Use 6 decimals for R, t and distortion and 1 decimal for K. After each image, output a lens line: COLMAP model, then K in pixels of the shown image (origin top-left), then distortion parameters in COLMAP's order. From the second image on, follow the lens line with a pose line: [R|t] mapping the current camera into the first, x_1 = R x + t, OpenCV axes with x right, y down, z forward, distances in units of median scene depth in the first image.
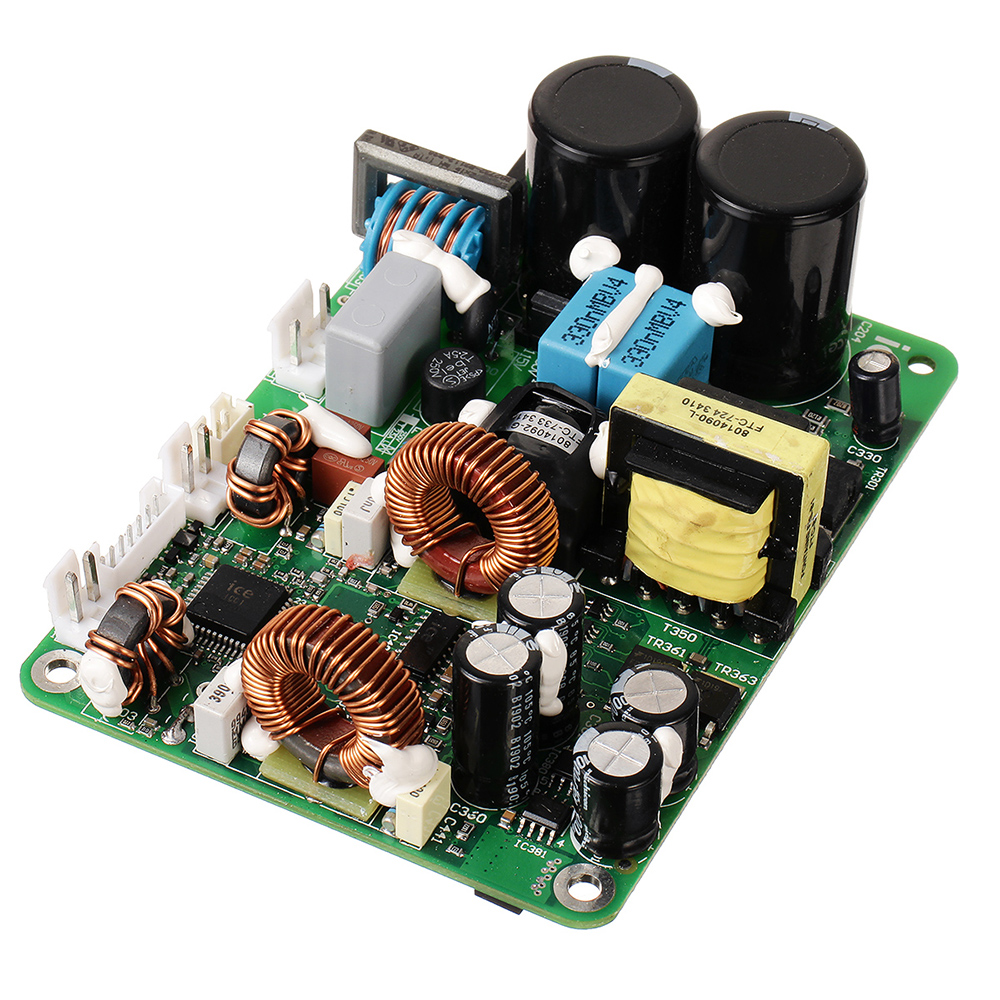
lens RADIAL K [[3424.2, 0, 474.2], [0, 3424.2, 502.6], [0, 0, 1]] dist [0.127400, 1.766647]
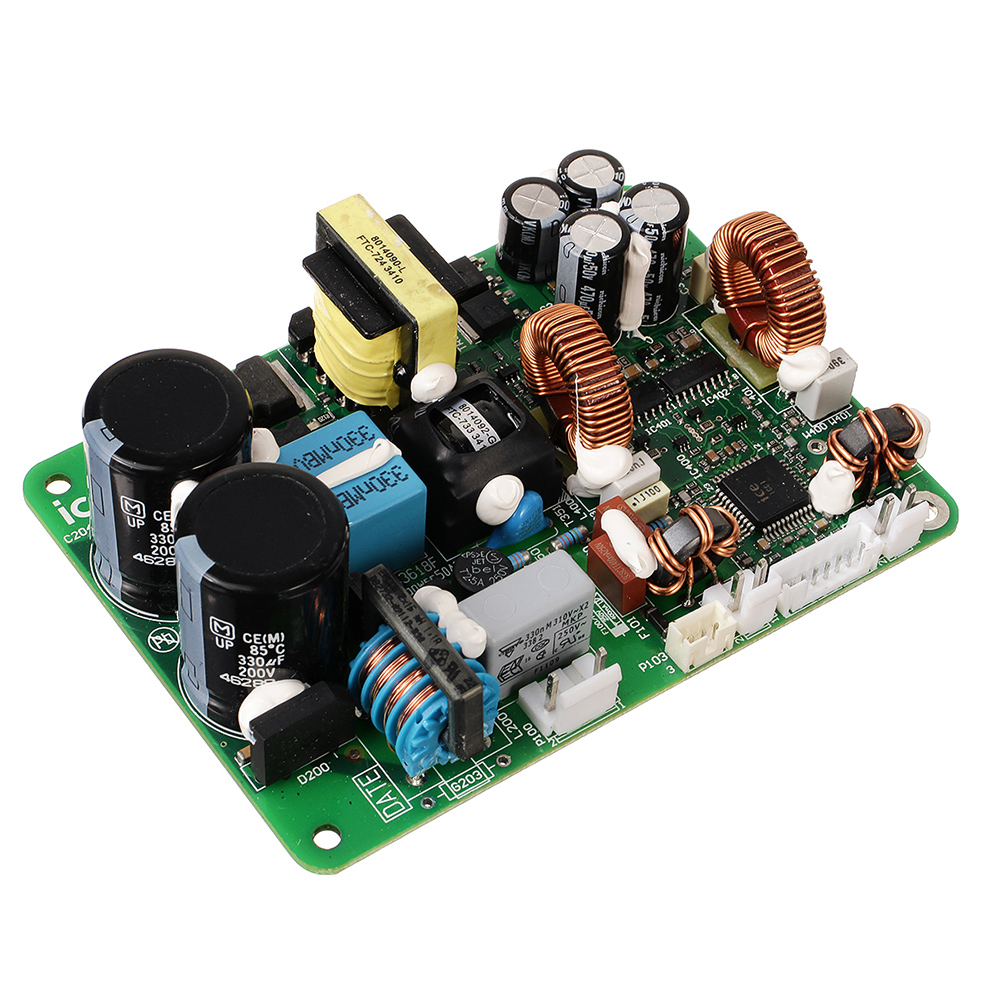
lens RADIAL K [[2983.2, 0, 435.9], [0, 2983.2, 501.3], [0, 0, 1]] dist [0.157775, 1.466077]
pose [[-0.879941, -0.398145, 0.259201, -0.233264], [0.298542, -0.038995, 0.953600, -0.961783], [-0.369563, 0.916493, 0.153176, 0.882534]]
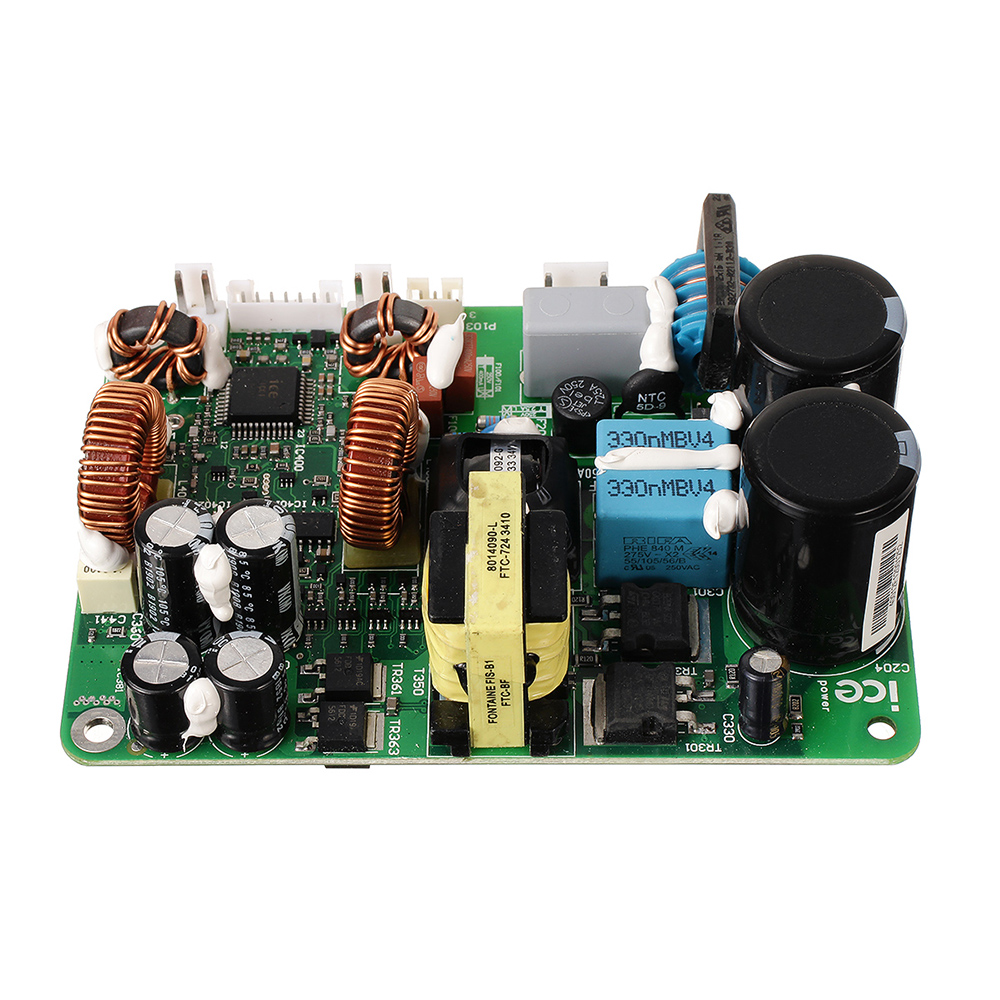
lens RADIAL K [[3026.6, 0, 514.4], [0, 3026.6, 500.0], [0, 0, 1]] dist [0.161268, 0.500490]
pose [[0.460729, 0.666183, -0.586455, 0.585412], [-0.610394, 0.717522, 0.335532, -0.335254], [0.644319, 0.203379, 0.737217, 0.308774]]
